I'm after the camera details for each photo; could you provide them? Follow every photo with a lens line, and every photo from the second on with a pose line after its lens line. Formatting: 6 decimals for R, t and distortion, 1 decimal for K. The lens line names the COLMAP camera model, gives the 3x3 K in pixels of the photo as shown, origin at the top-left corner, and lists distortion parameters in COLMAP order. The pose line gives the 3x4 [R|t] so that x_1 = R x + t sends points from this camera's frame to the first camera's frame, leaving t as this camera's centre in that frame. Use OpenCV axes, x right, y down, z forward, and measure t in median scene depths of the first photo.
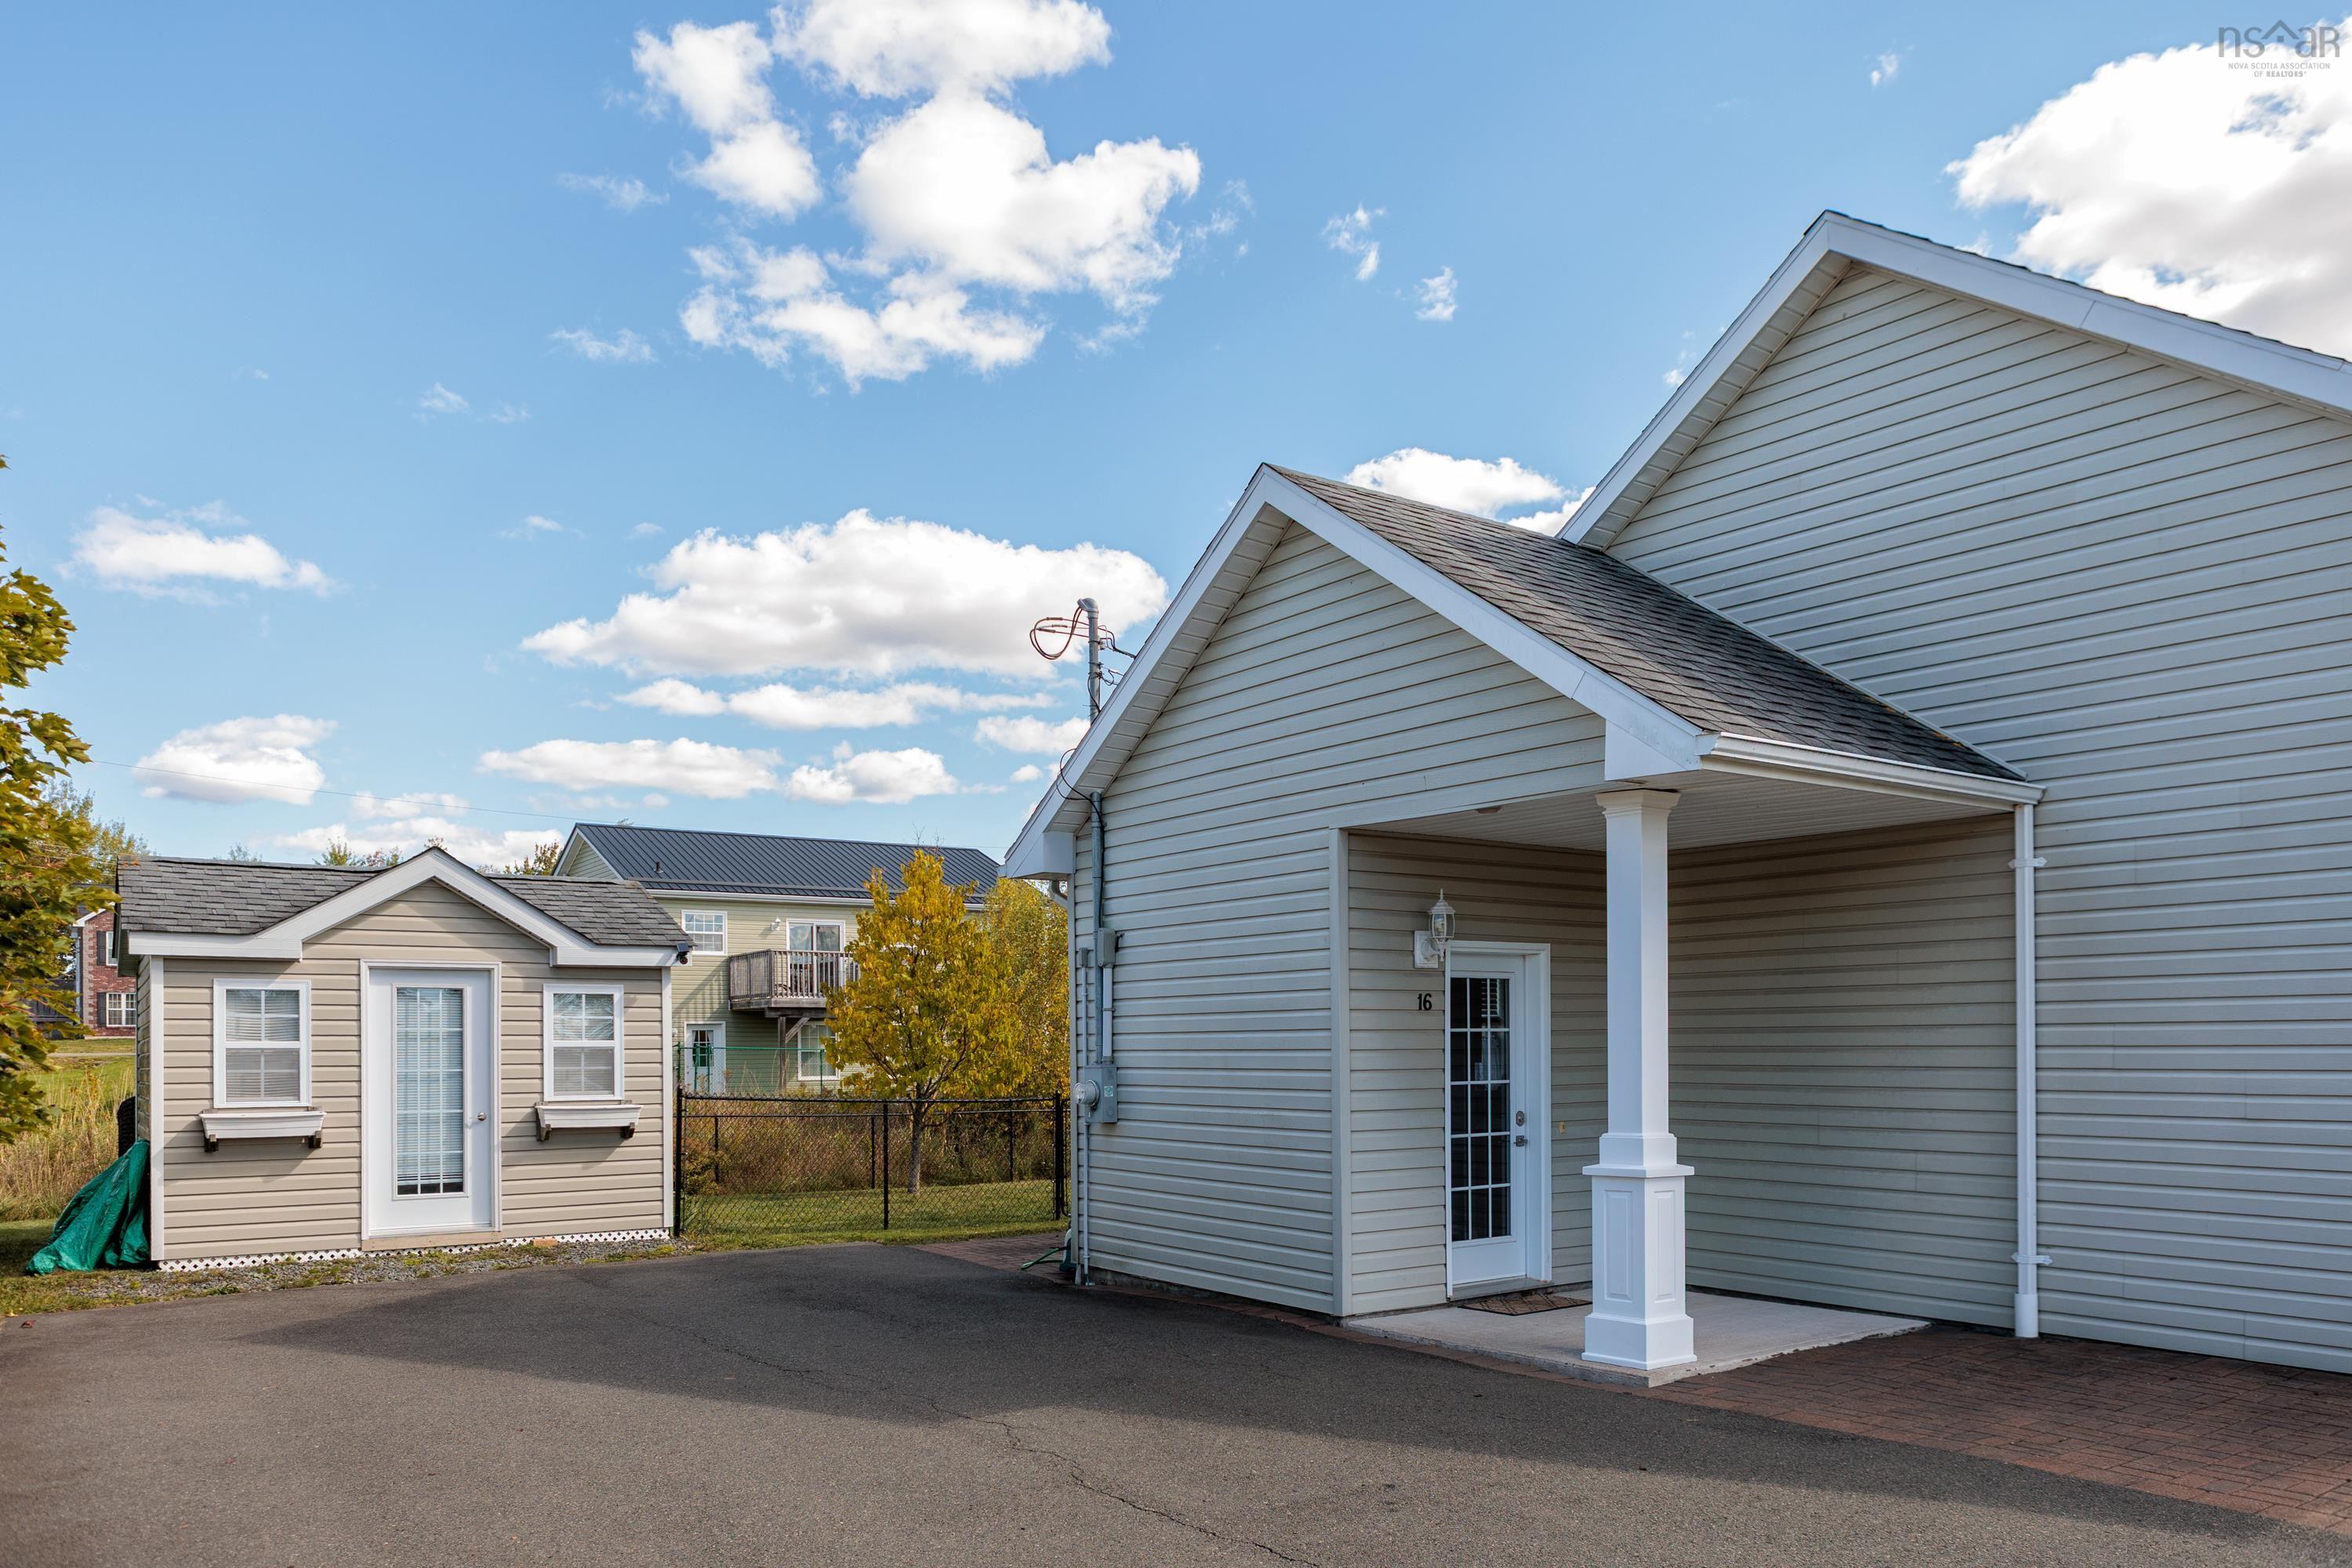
lens RADIAL K [[1700.8, 0, 1175.2], [0, 1700.8, 1029.1], [0, 0, 1]] dist [-0.000903, 0.002694]
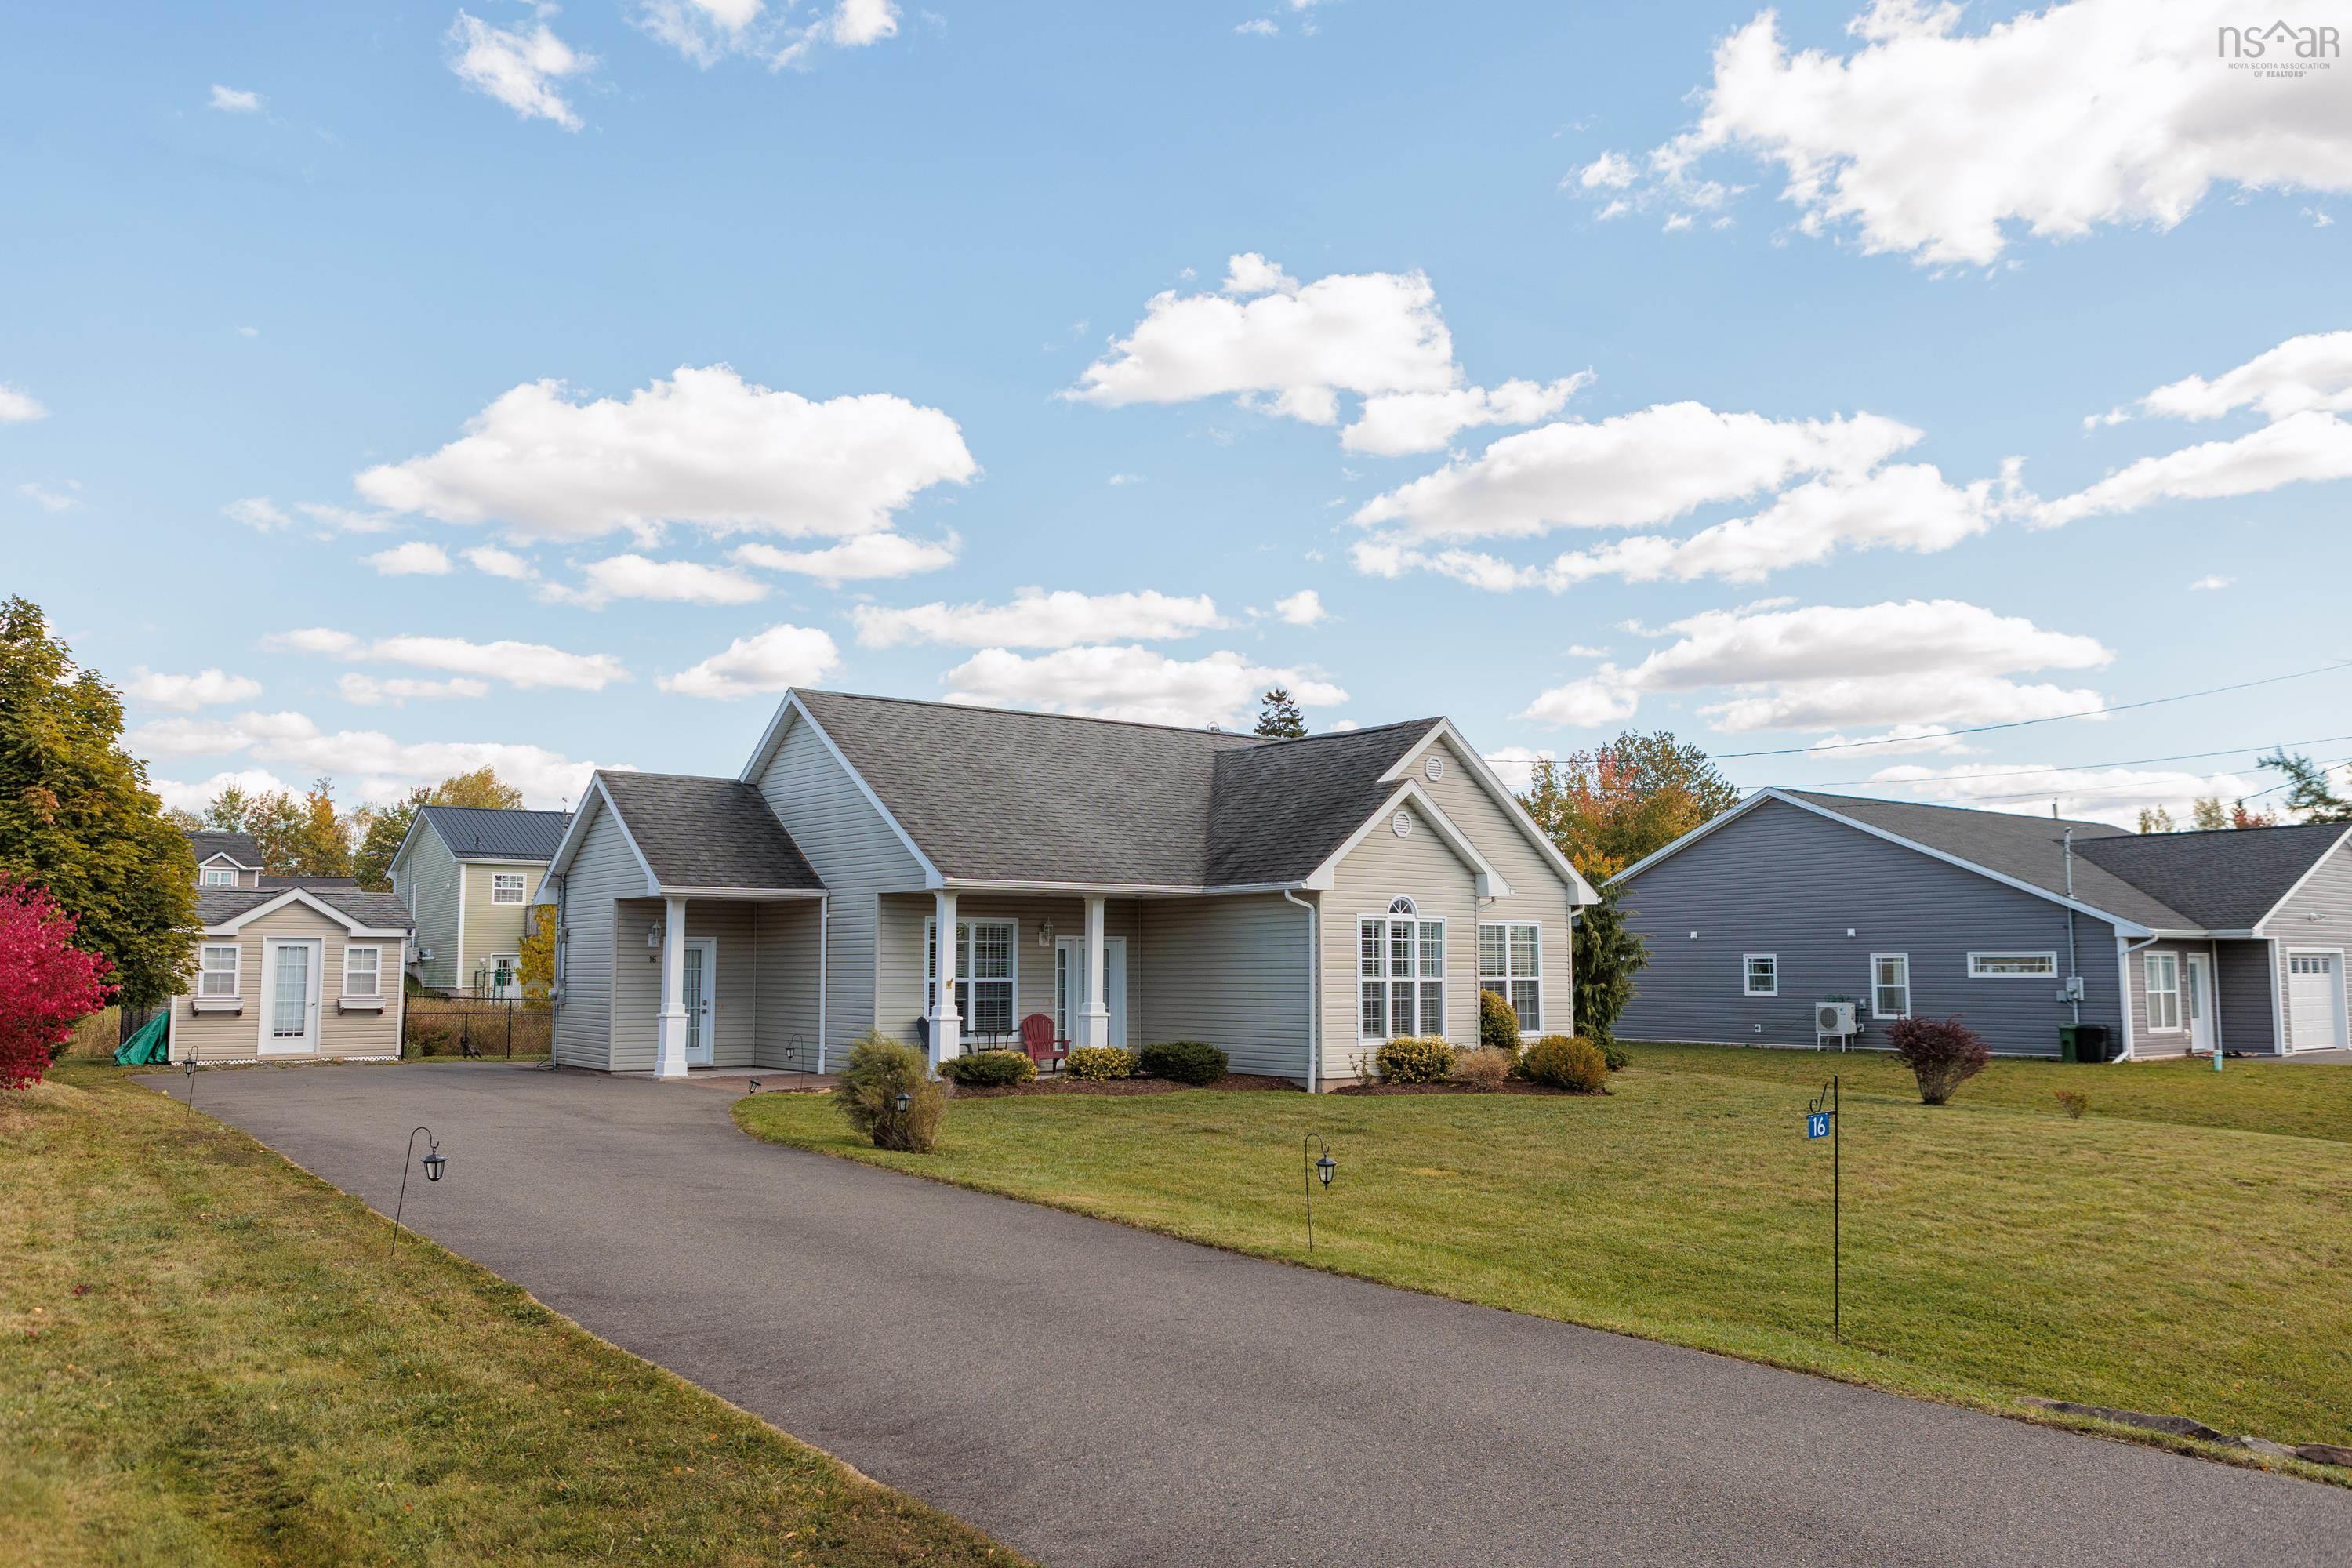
lens RADIAL K [[1777.6, 0, 1176.0], [0, 1777.6, 784.0], [0, 0, 1]] dist [-0.005195, 0.000845]
pose [[0.999350, 0.011602, 0.034138, 0.672063], [-0.008272, 0.995336, -0.096114, -0.021897], [-0.035093, 0.095770, 0.994785, -1.455634]]
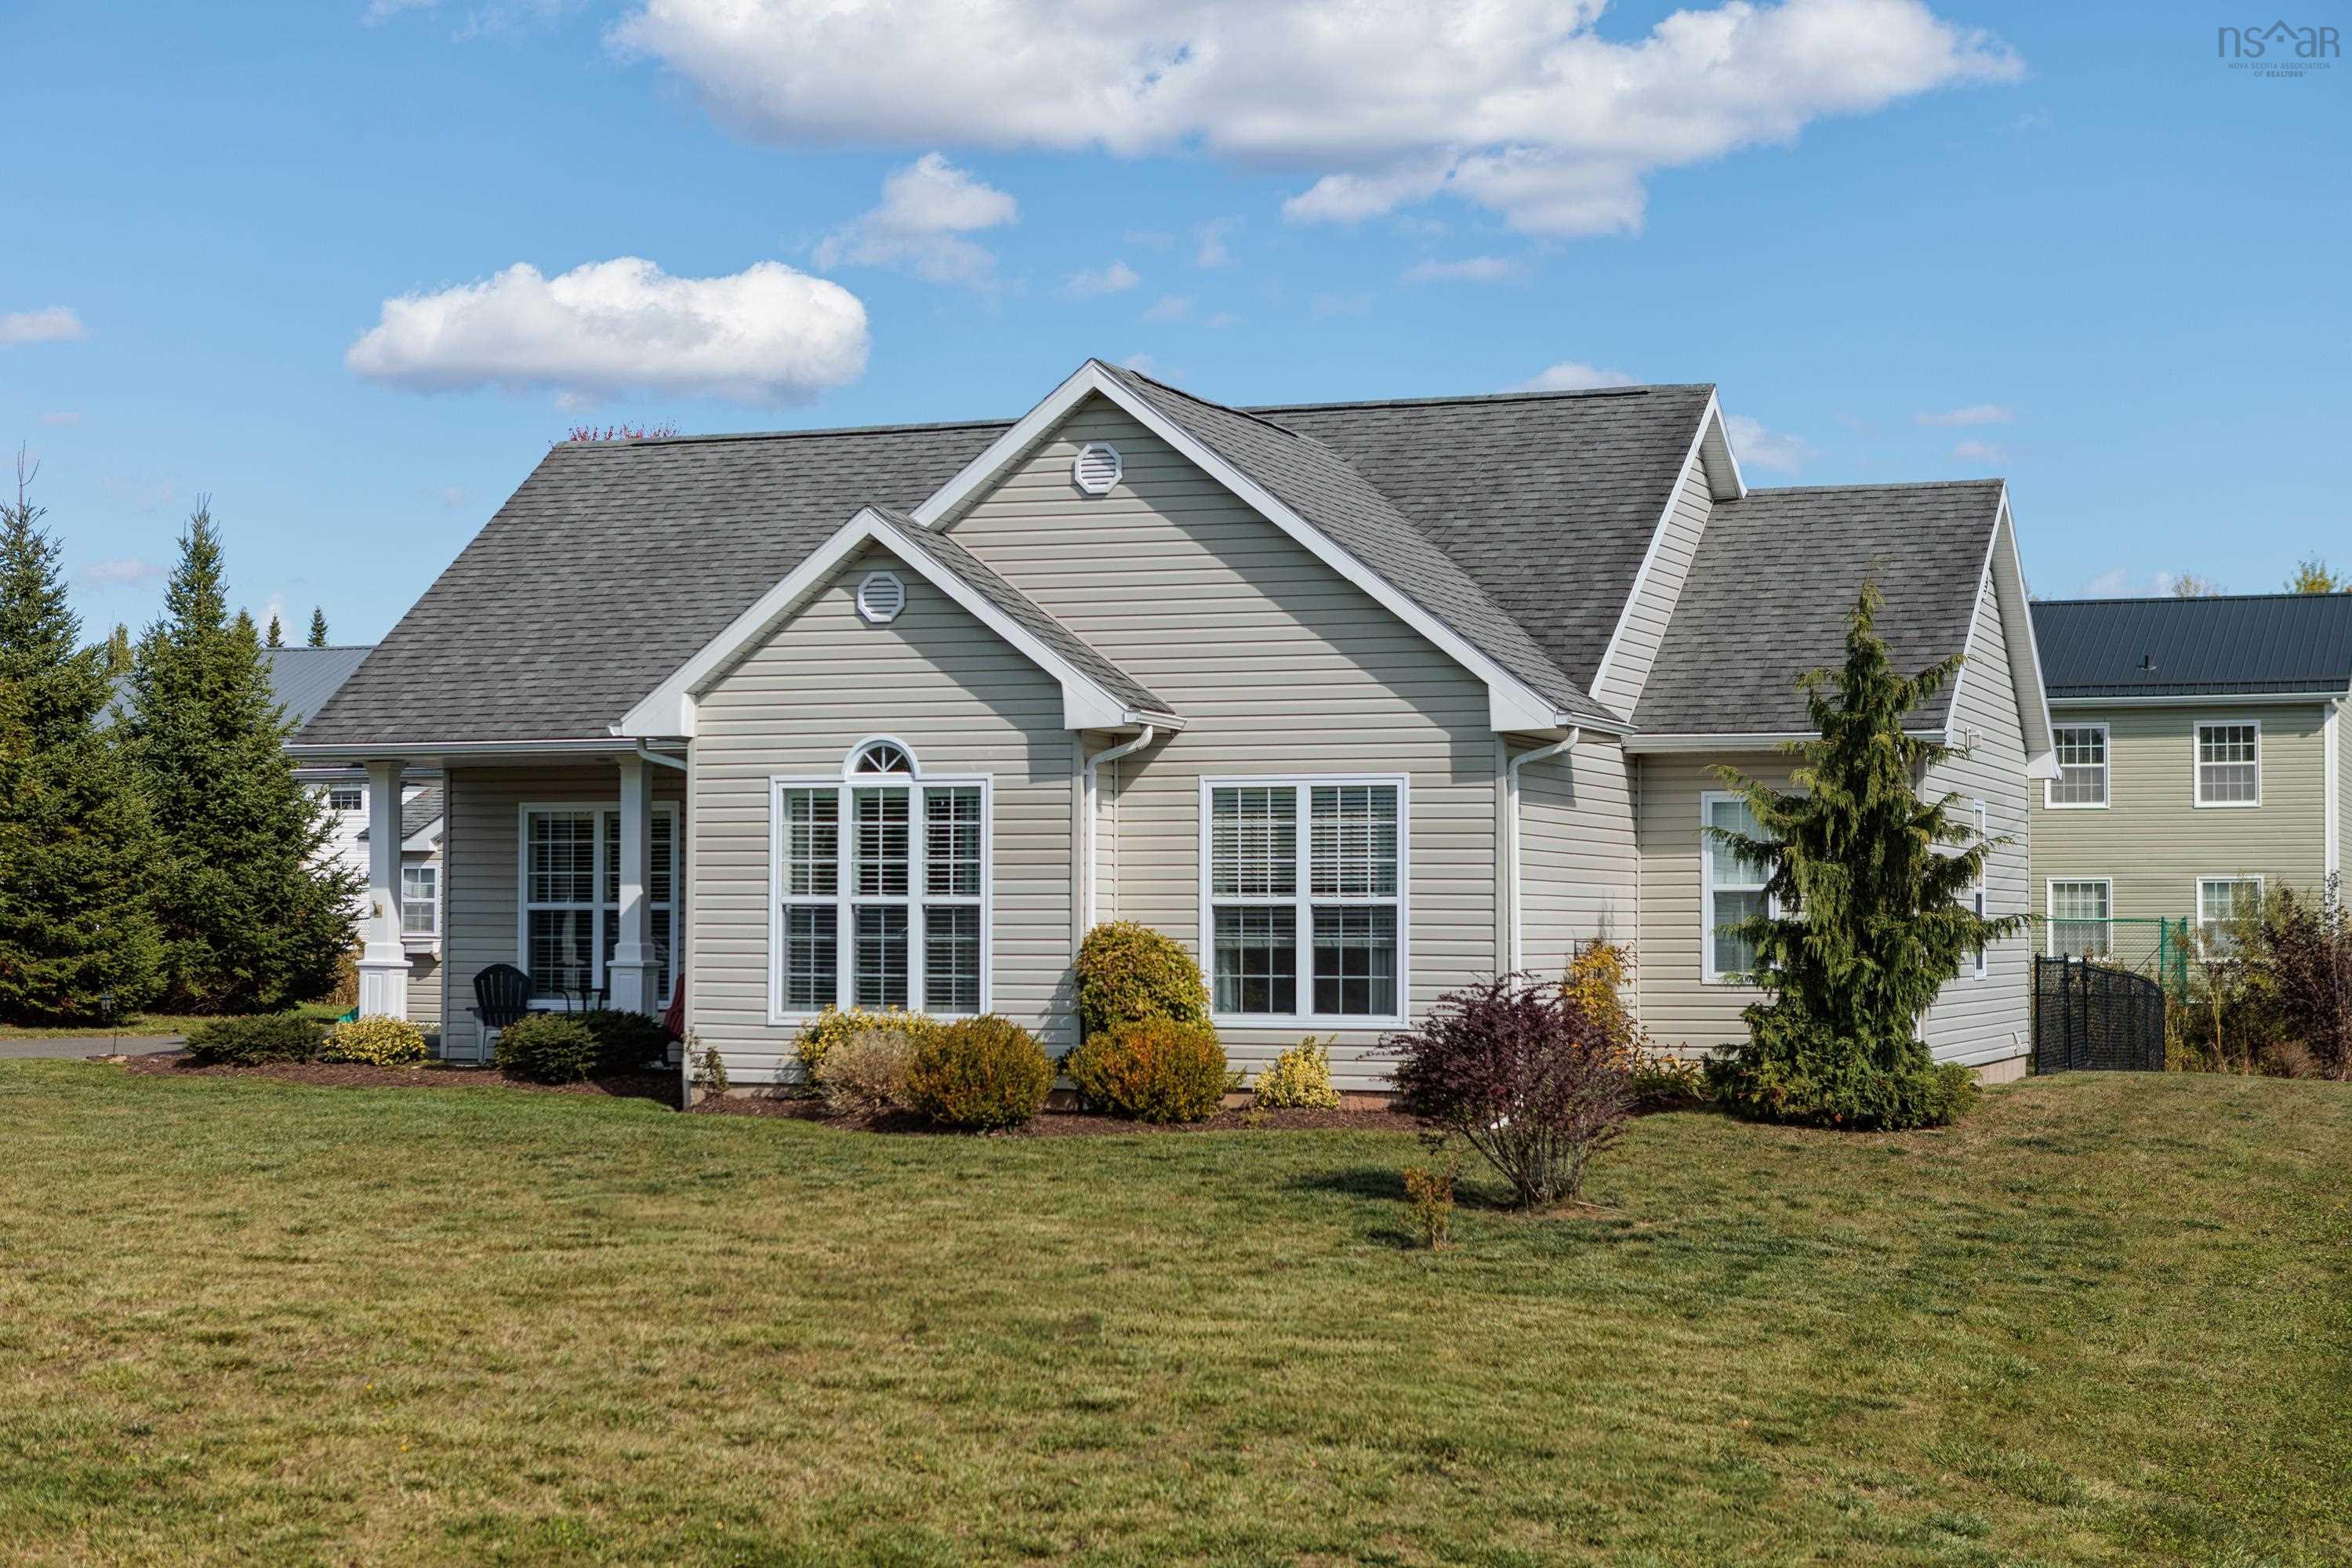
lens RADIAL K [[3837.9, 0, 1176.0], [0, 3837.9, 784.0], [0, 0, 1]] dist [-0.027315, -0.031483]
pose [[0.534807, -0.023358, -0.844651, 3.026313], [0.000846, 0.999632, -0.027109, -0.004061], [0.844974, 0.013784, 0.534630, -0.467964]]
